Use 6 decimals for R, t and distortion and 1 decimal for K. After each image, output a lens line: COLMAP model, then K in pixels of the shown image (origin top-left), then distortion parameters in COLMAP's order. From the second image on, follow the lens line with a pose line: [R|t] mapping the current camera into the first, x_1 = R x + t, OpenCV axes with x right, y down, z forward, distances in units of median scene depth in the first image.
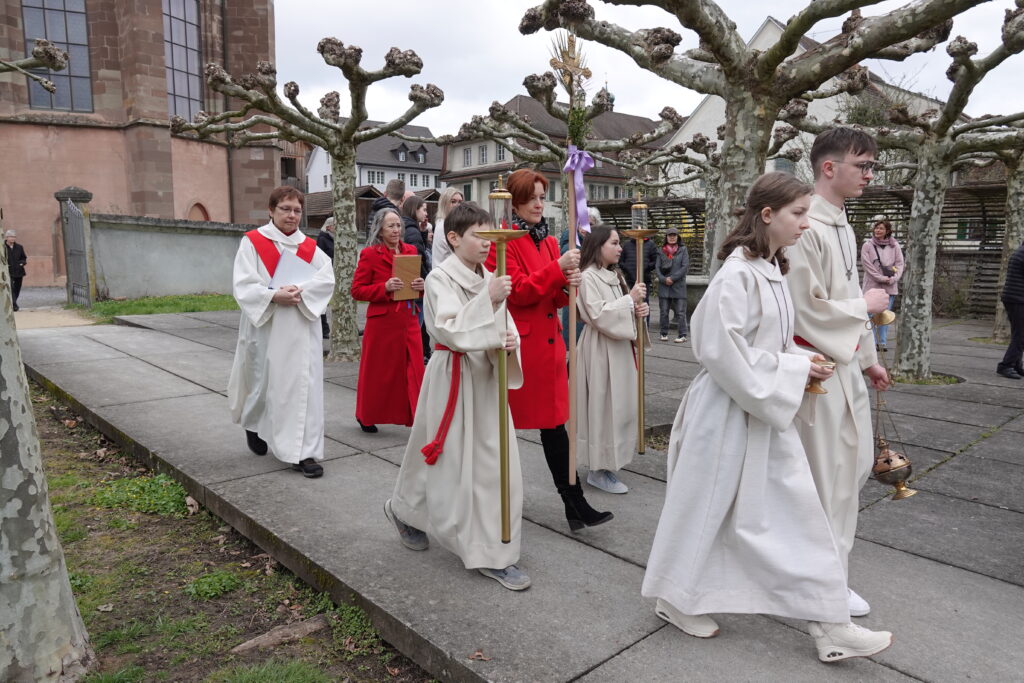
lens RADIAL K [[710.0, 0, 515.4], [0, 710.0, 337.9], [0, 0, 1]] dist [0.003691, 0.000074]
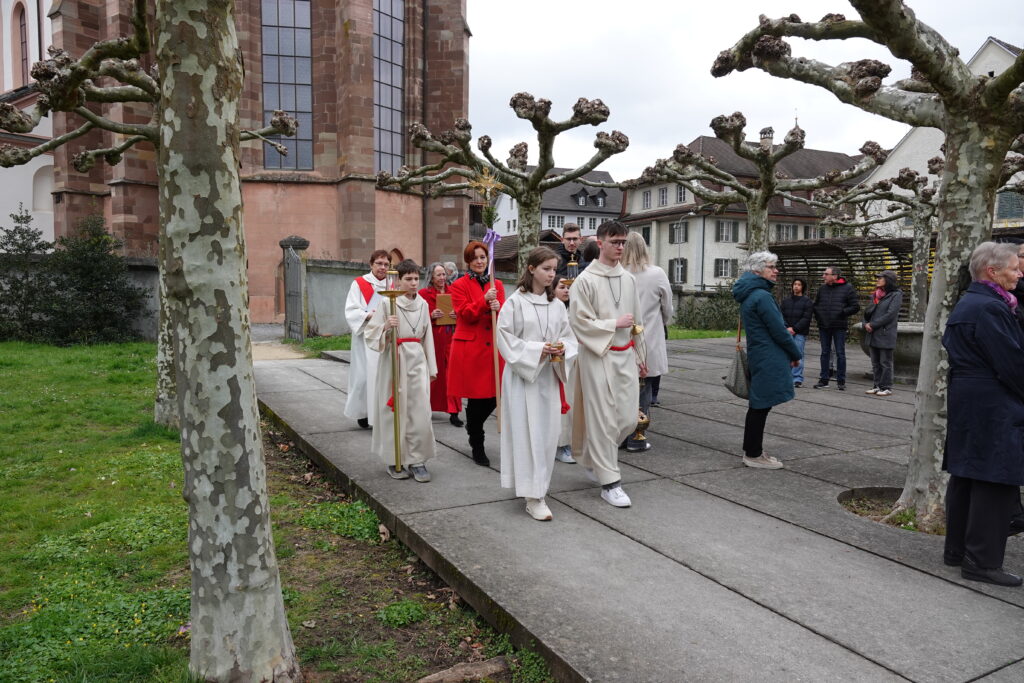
lens RADIAL K [[710.0, 0, 515.4], [0, 710.0, 337.9], [0, 0, 1]] dist [0.003691, 0.000074]
pose [[0.969840, 0.019966, -0.242925, -0.006378], [-0.034131, 0.997944, -0.054241, -0.002292], [0.241343, 0.060896, 0.968527, 0.001099]]
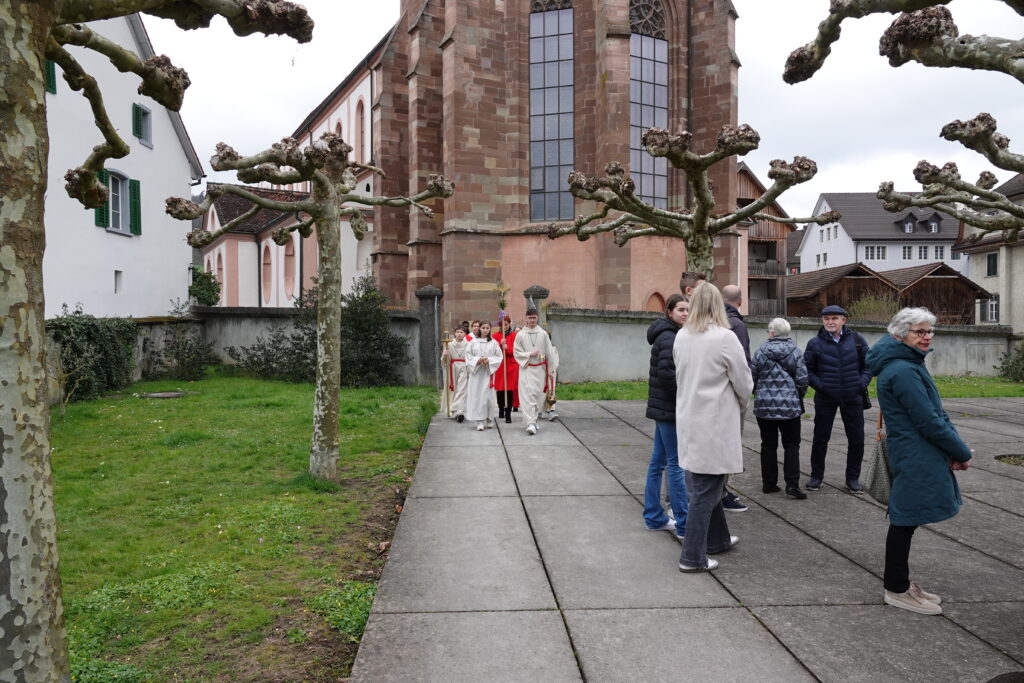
lens RADIAL K [[708.5, 0, 512.0], [0, 708.5, 341.5], [0, 0, 1]] dist [0.001587, -0.000039]
pose [[0.779844, 0.005596, -0.625948, 0.148221], [-0.072713, 0.994001, -0.081703, -0.044776], [0.621736, 0.109230, 0.775573, 0.159247]]
